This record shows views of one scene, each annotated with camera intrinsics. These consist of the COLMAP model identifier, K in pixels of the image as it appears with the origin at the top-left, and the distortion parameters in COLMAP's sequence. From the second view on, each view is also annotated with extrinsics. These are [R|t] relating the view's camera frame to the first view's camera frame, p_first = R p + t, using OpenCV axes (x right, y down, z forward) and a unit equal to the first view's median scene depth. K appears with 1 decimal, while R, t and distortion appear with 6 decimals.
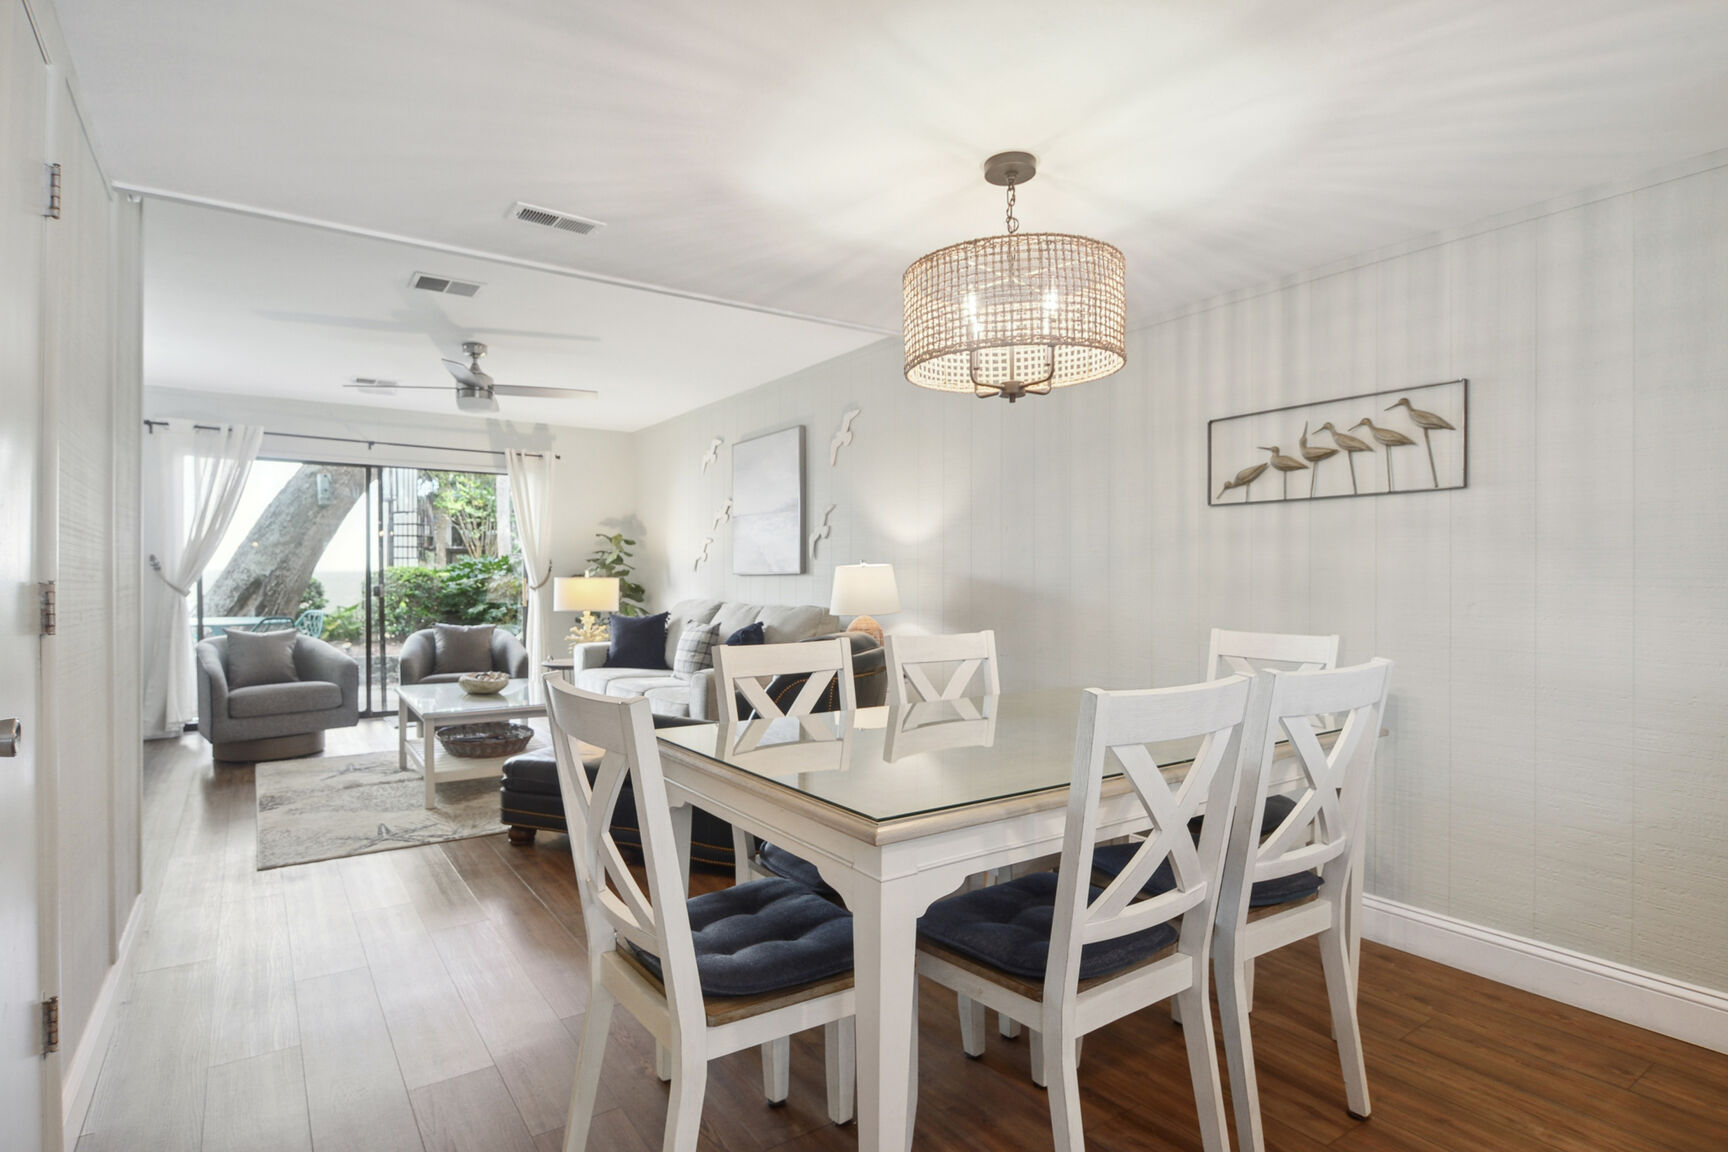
lens RADIAL K [[883.1, 0, 855.9], [0, 883.1, 579.9], [0, 0, 1]] dist [-0.000009, -0.008126]
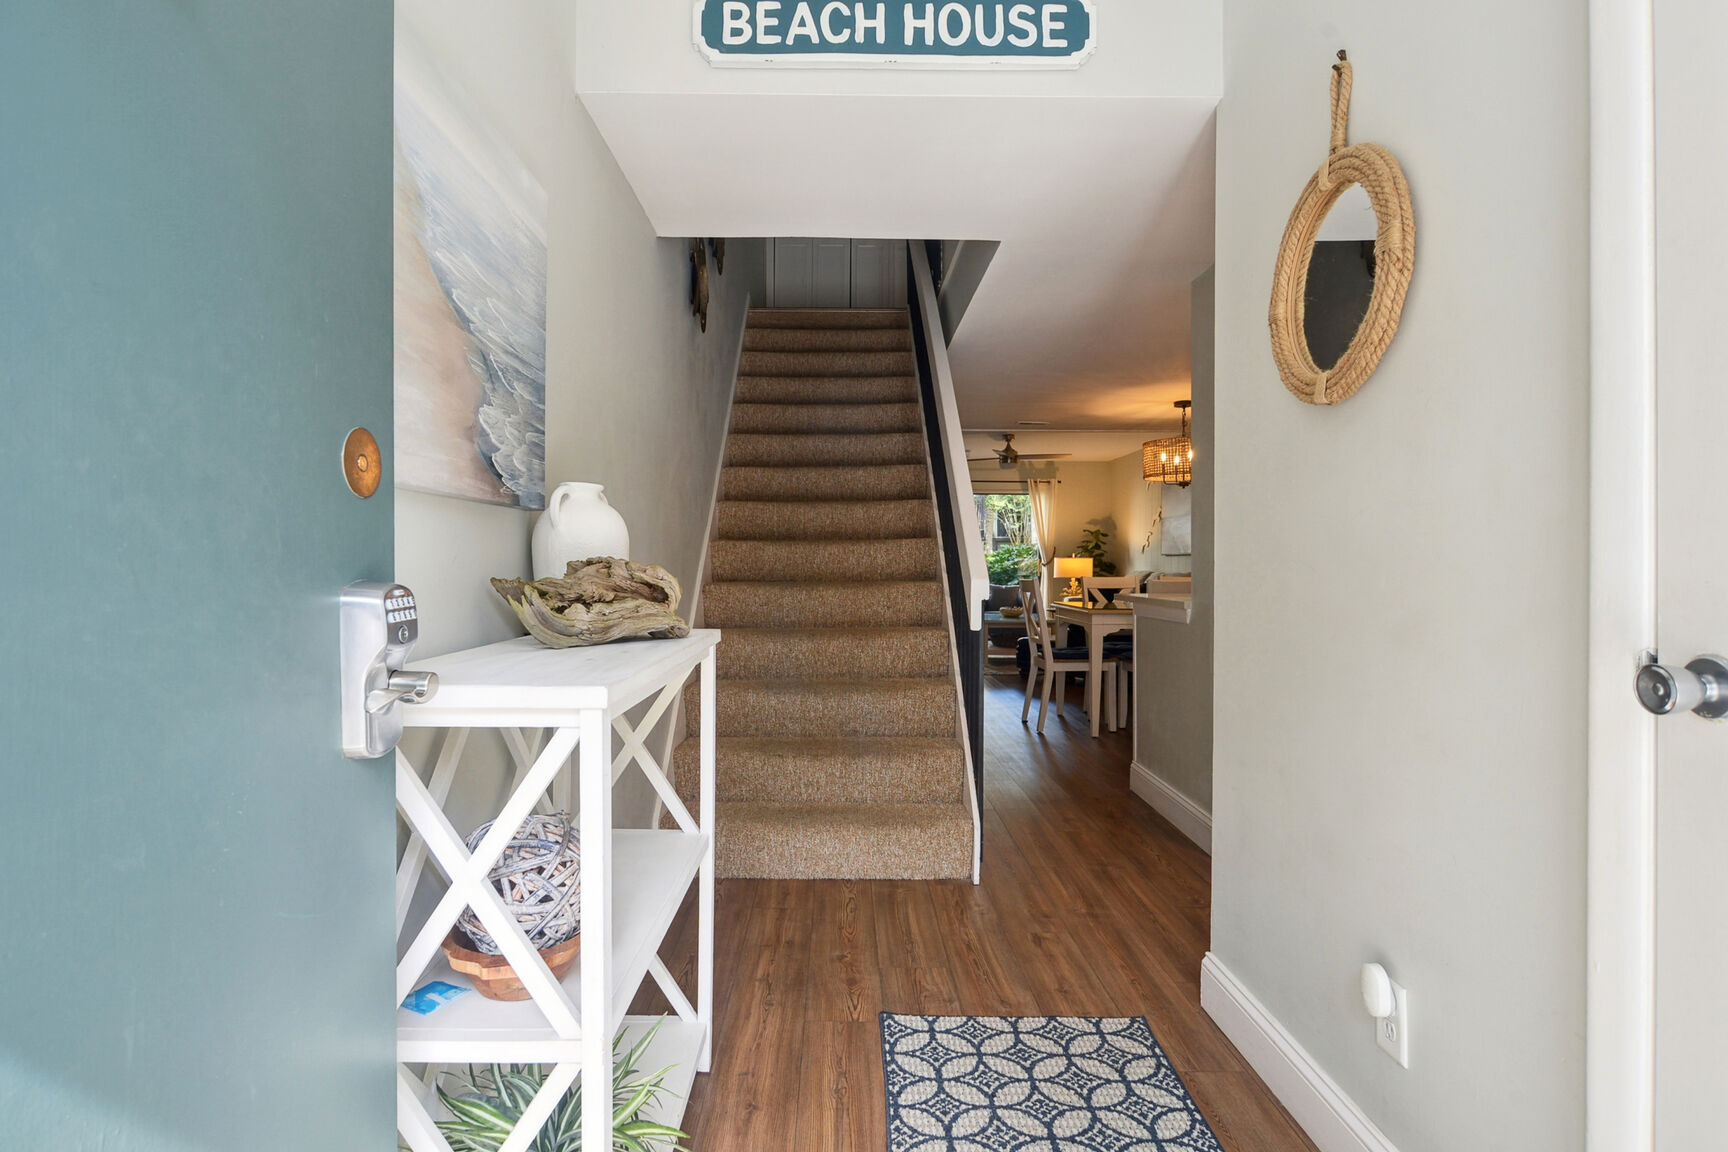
lens RADIAL K [[883.1, 0, 855.9], [0, 883.1, 579.9], [0, 0, 1]] dist [-0.000009, -0.008126]
pose [[0.832100, 0.011288, -0.554510, 0.189309], [-0.003155, 0.999873, 0.015620, 0.010177], [0.554616, -0.011248, 0.832030, -0.412310]]
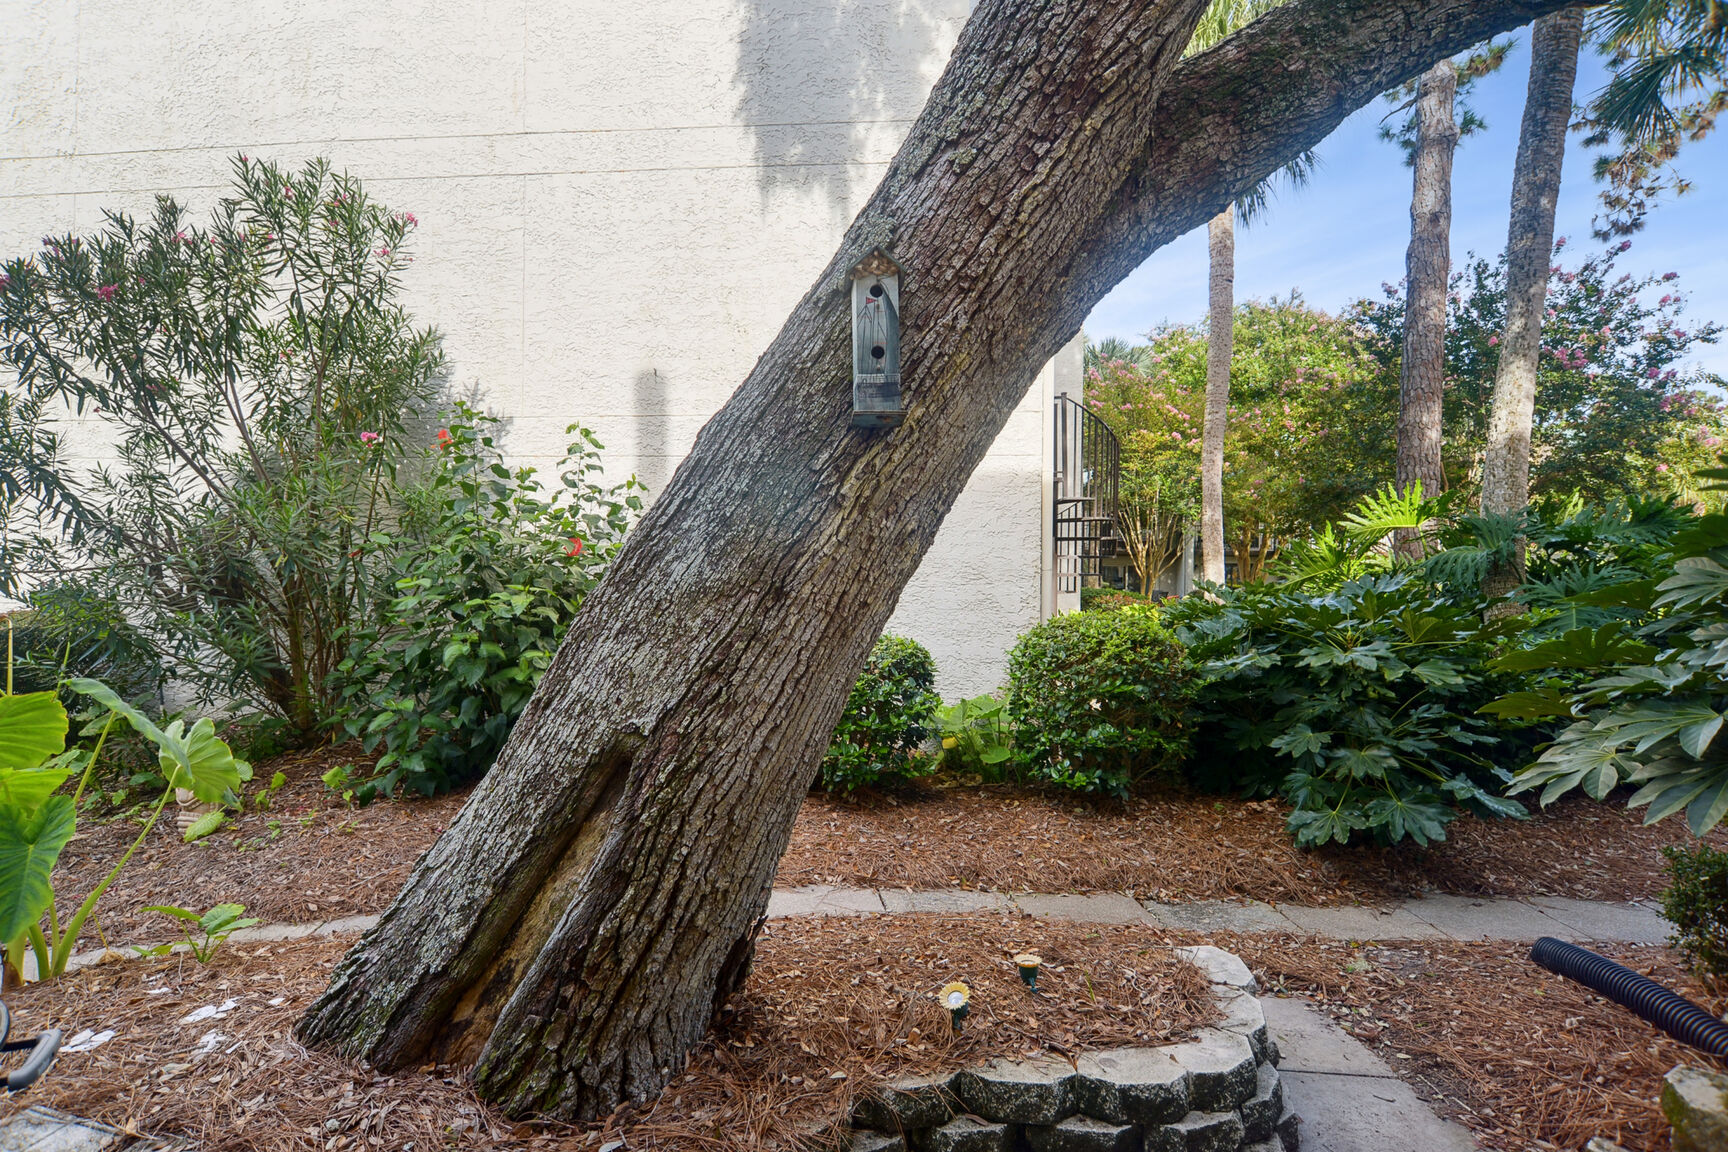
lens RADIAL K [[883.1, 0, 855.9], [0, 883.1, 579.9], [0, 0, 1]] dist [-0.000009, -0.008126]
pose [[0.772723, 0.015711, -0.634549, -0.476901], [-0.016335, 0.999855, 0.004863, -0.046484], [0.634533, 0.006608, 0.772868, 0.850045]]
